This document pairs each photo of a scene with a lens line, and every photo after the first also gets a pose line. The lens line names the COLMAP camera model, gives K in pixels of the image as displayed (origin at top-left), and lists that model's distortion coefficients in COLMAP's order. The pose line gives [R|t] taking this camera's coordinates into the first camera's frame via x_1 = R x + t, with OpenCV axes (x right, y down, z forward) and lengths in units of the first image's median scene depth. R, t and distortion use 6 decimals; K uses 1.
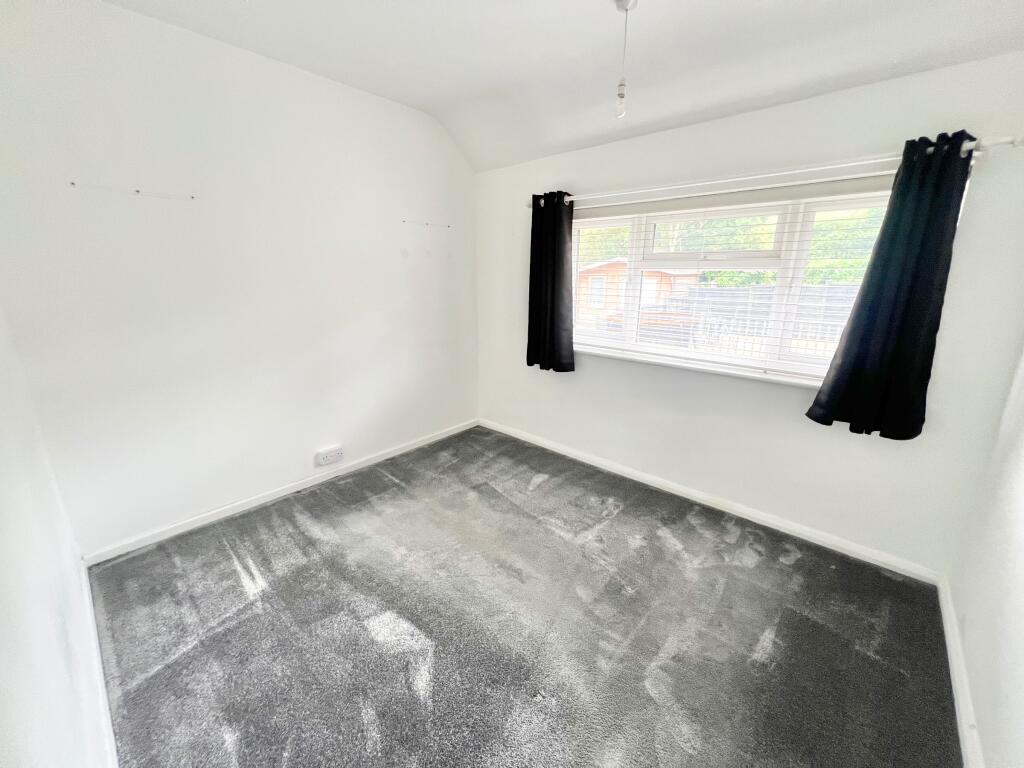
lens RADIAL K [[410.3, 0, 517.7], [0, 410.3, 388.2], [0, 0, 1]] dist [-0.003420, 0.000774]
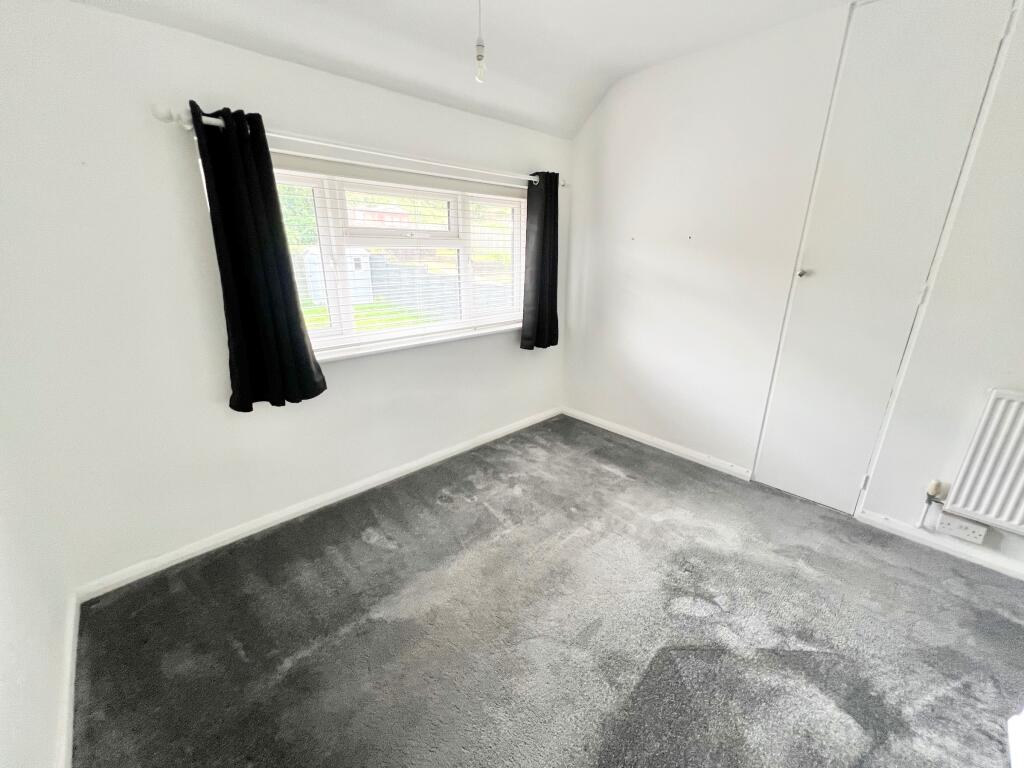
lens RADIAL K [[410.3, 0, 517.4], [0, 410.3, 381.2], [0, 0, 1]] dist [-0.003420, 0.000774]
pose [[0.079624, -0.313055, 0.946391, -0.613543], [0.253080, 0.924646, 0.284570, -0.206898], [-0.964163, 0.216854, 0.152852, 0.672674]]
